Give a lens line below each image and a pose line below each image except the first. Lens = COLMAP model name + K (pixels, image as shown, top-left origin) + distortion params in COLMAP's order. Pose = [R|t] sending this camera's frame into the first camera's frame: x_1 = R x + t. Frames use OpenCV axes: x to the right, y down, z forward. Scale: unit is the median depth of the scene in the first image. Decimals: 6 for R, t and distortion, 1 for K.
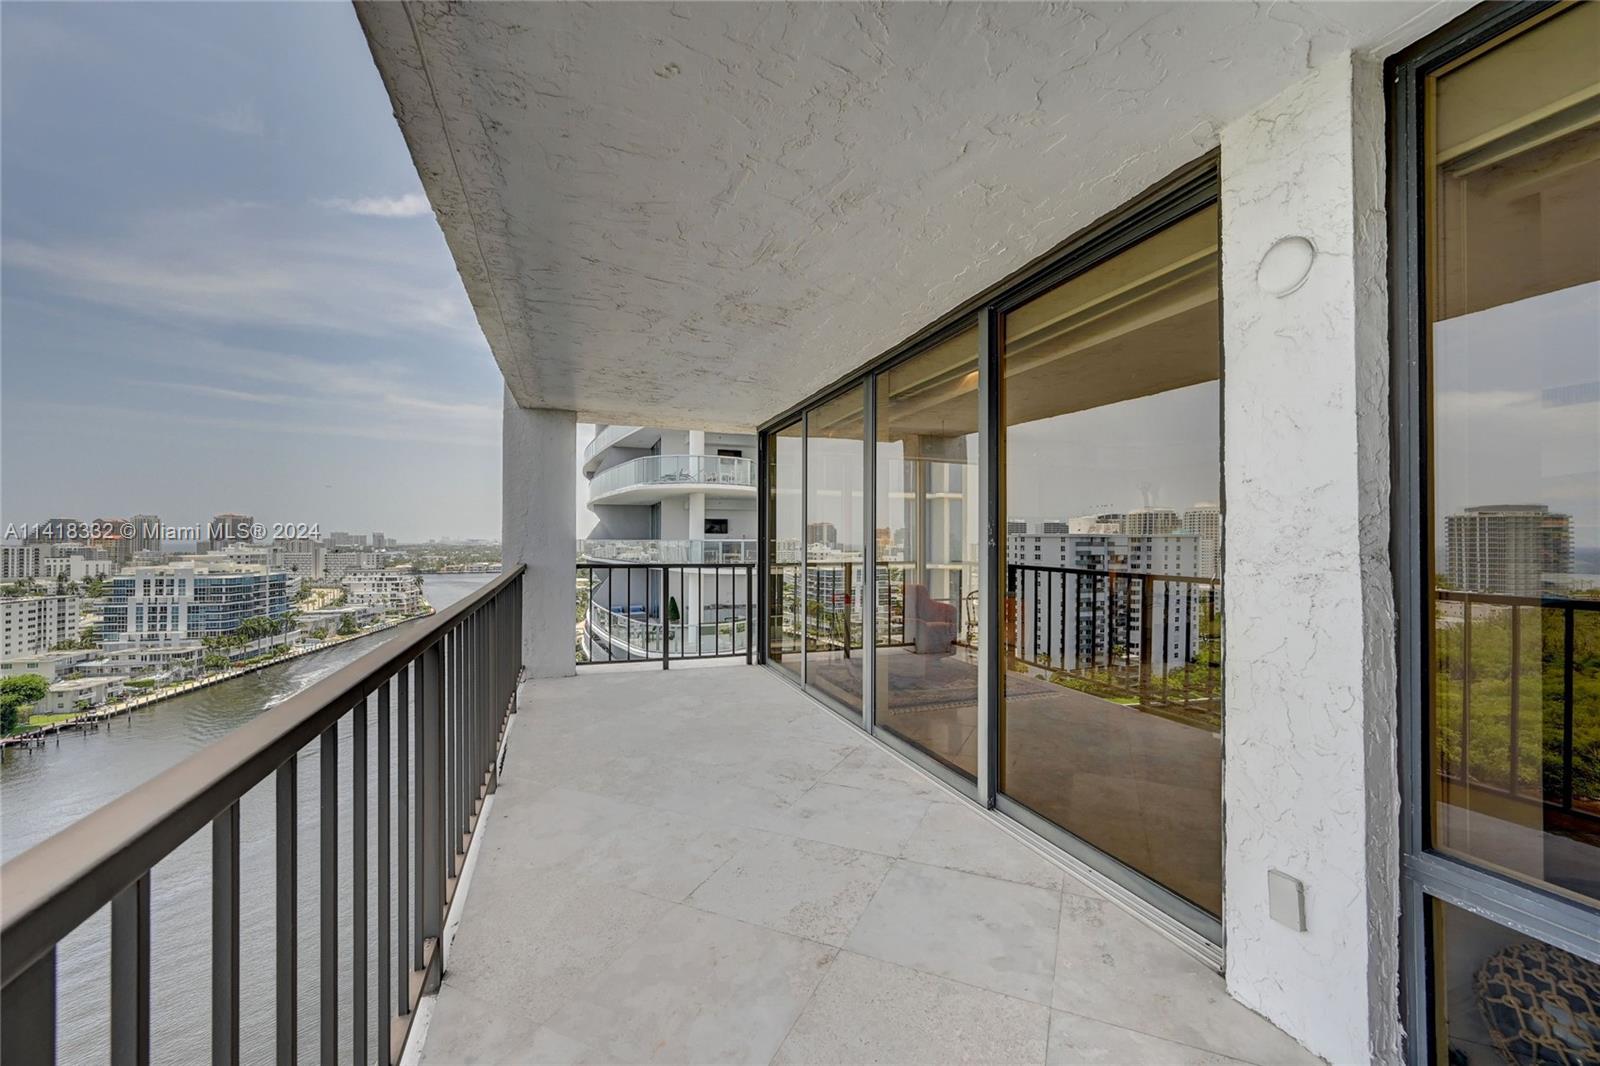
lens RADIAL K [[640.8, 0, 801.1], [0, 640.8, 539.9], [0, 0, 1]] dist [0.013049, 0.000522]
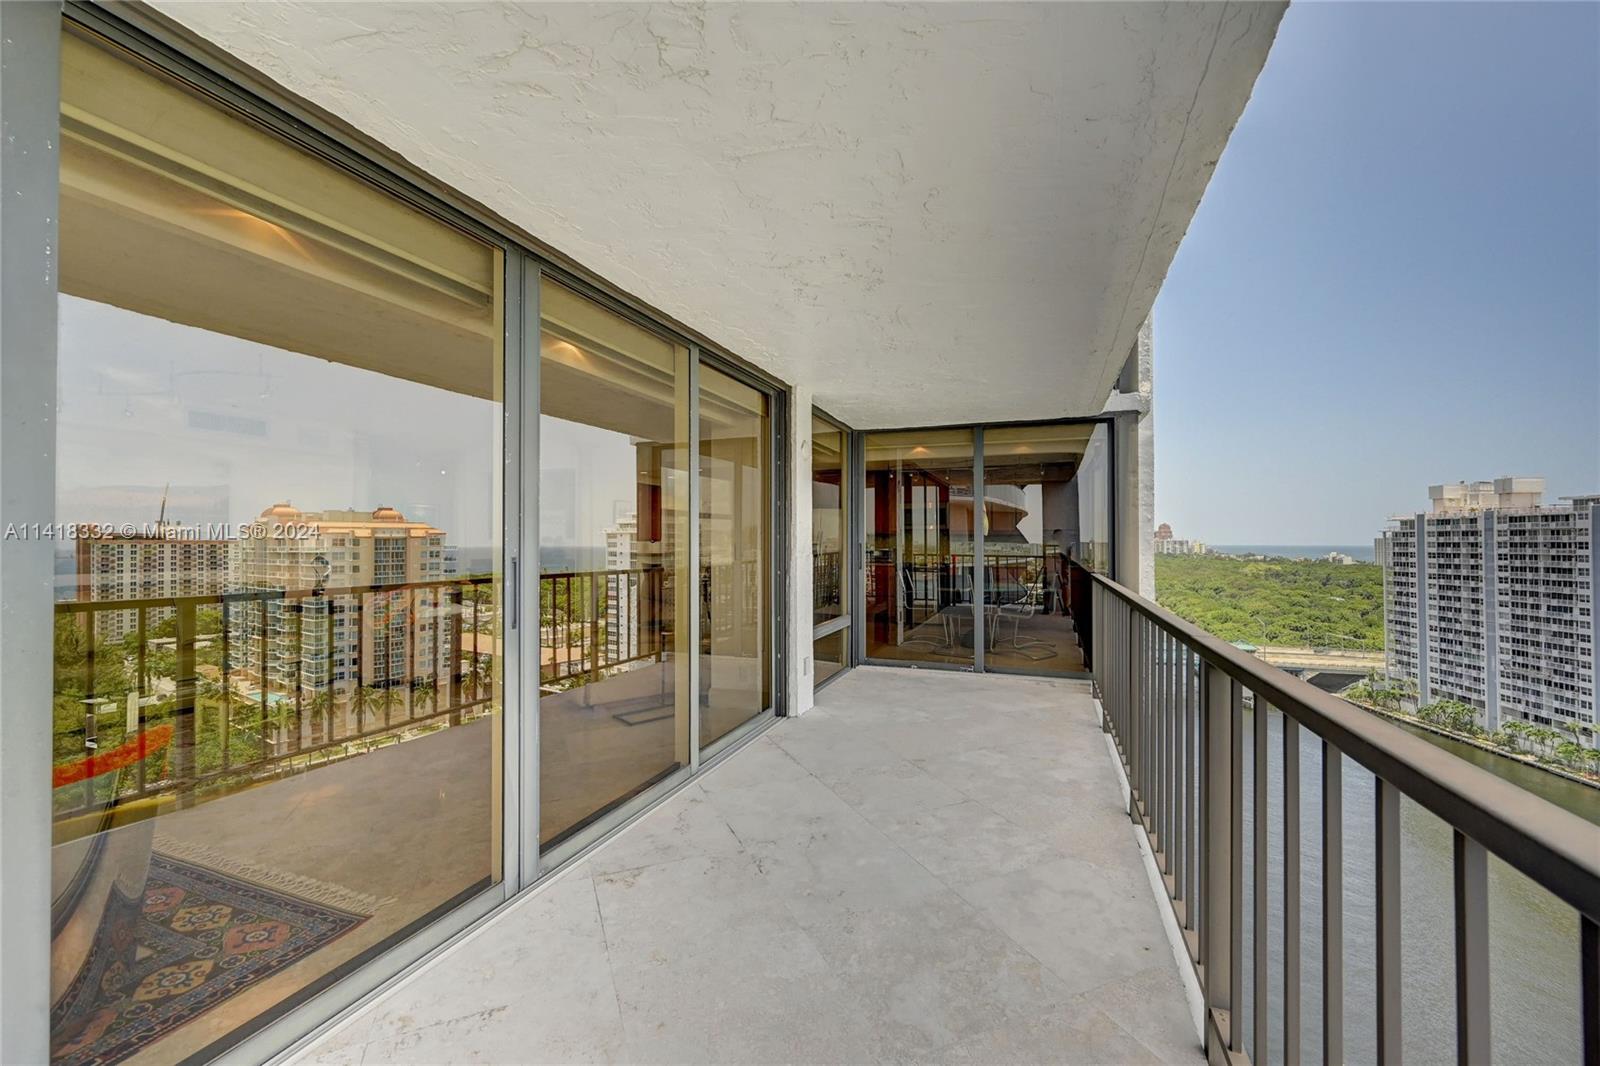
lens RADIAL K [[640.8, 0, 805.3], [0, 640.8, 534.5], [0, 0, 1]] dist [0.013049, 0.000522]
pose [[-0.758252, -0.002961, 0.651954, -0.692388], [-0.006388, 0.999975, -0.002888, -0.020025], [-0.651930, -0.006355, -0.758253, 1.934566]]
